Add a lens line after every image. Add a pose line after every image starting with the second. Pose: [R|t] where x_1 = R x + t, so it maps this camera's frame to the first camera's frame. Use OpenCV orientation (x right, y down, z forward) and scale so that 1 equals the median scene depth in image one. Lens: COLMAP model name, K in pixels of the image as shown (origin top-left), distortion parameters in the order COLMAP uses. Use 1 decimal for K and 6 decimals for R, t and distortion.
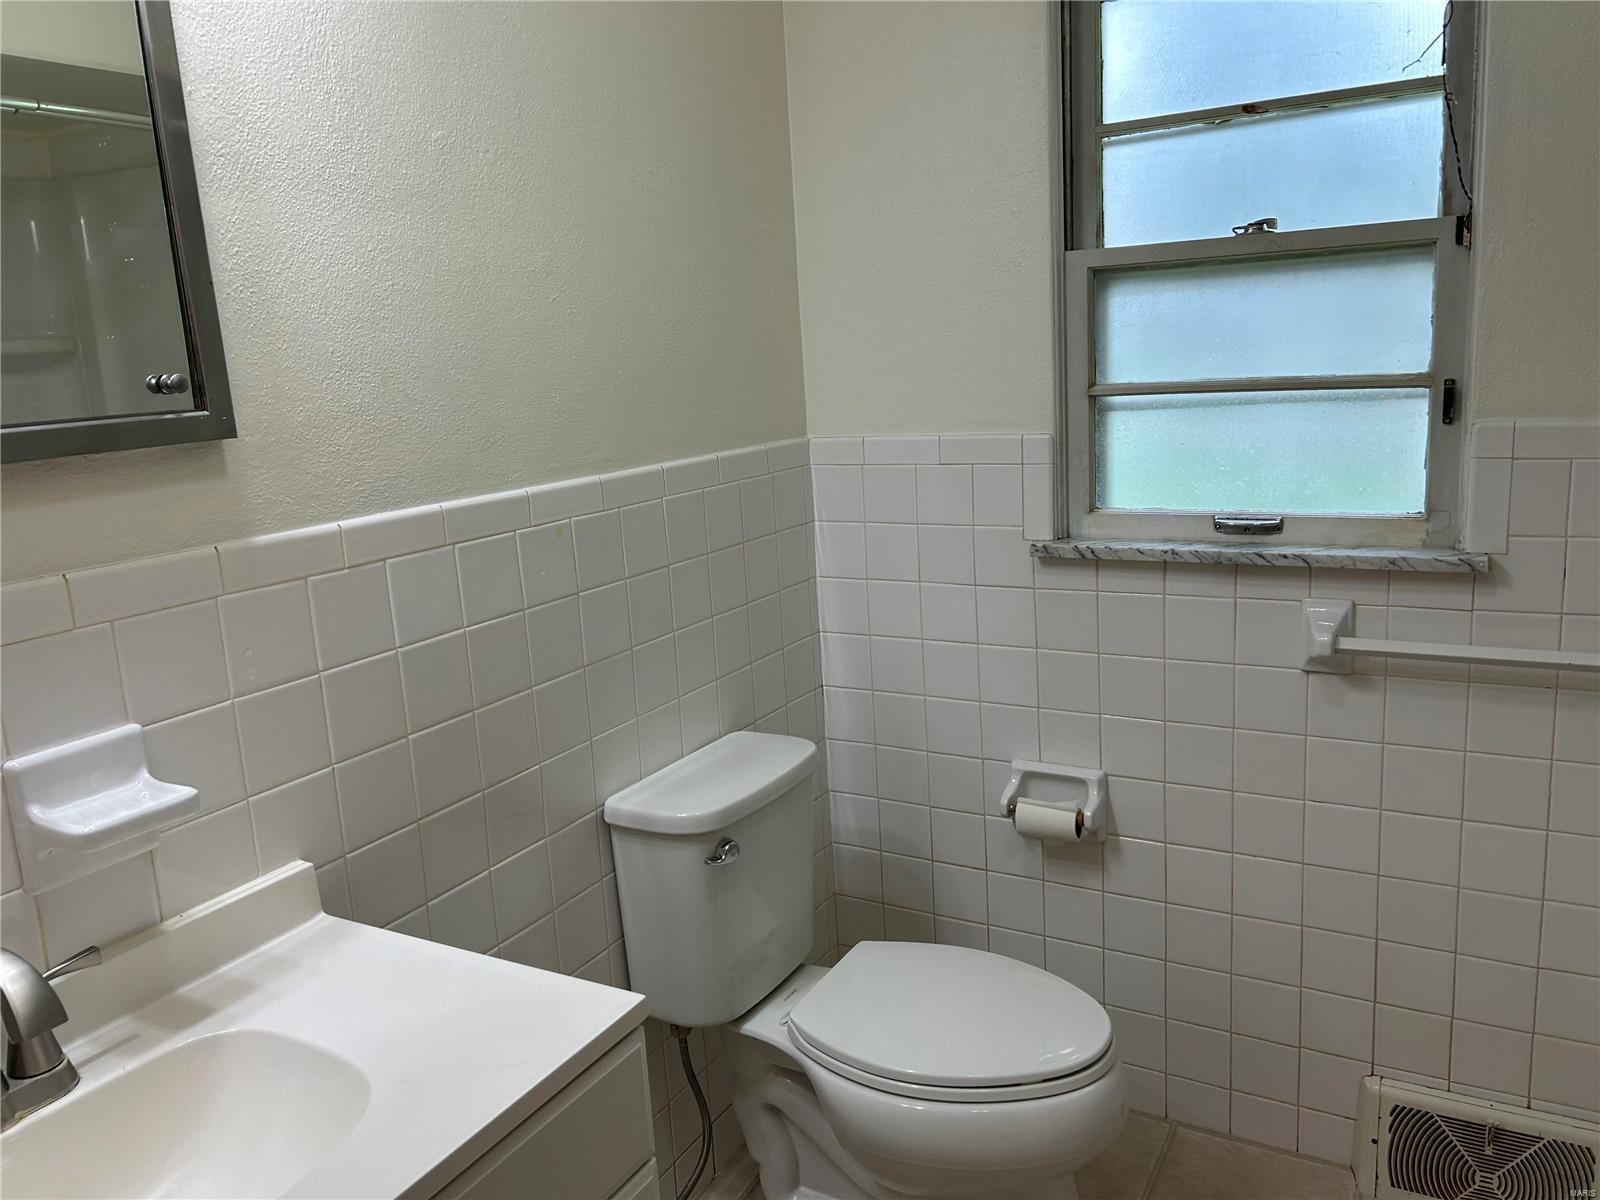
lens RADIAL K [[1214.9, 0, 799.7], [0, 1214.9, 595.4], [0, 0, 1]] dist [0.053036, -0.046052]
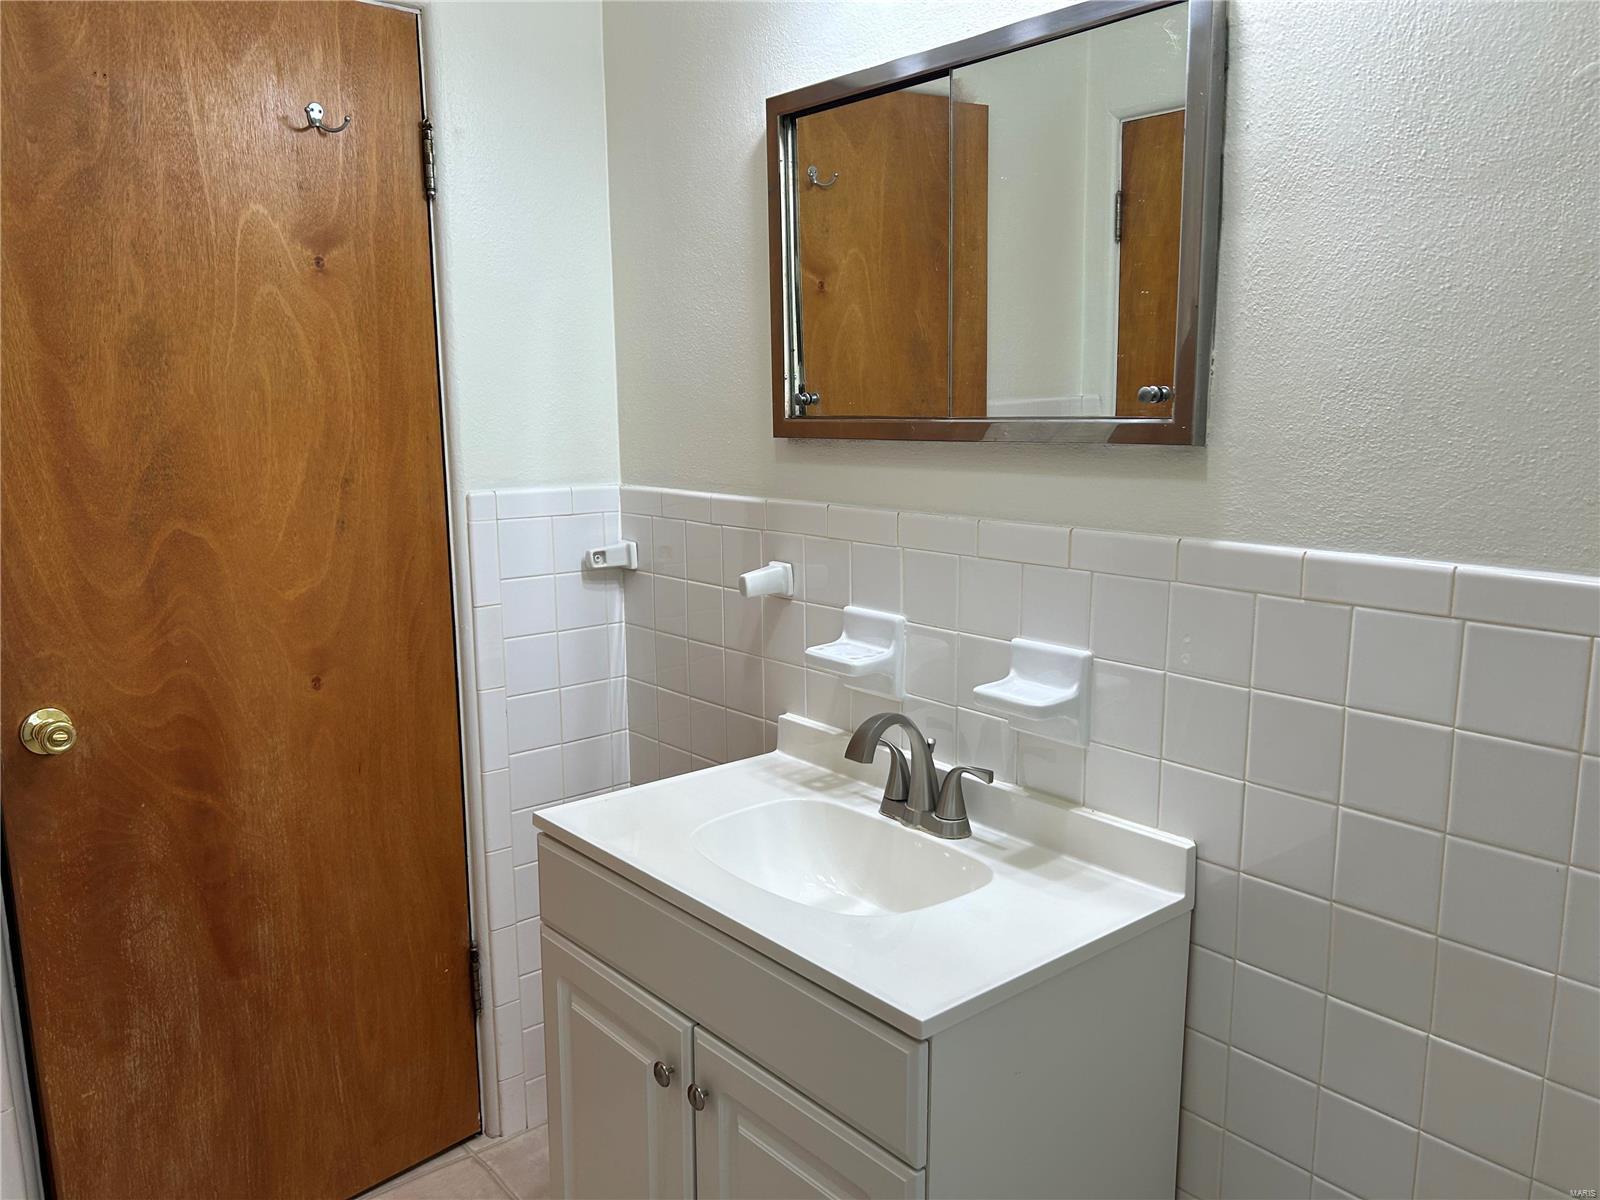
lens RADIAL K [[1214.9, 0, 799.0], [0, 1214.9, 604.3], [0, 0, 1]] dist [0.053036, -0.046052]
pose [[-0.346944, 0.223810, -0.910790, 0.686023], [-0.162063, 0.942196, 0.293261, -0.255106], [0.923778, 0.249351, -0.290618, 1.010001]]
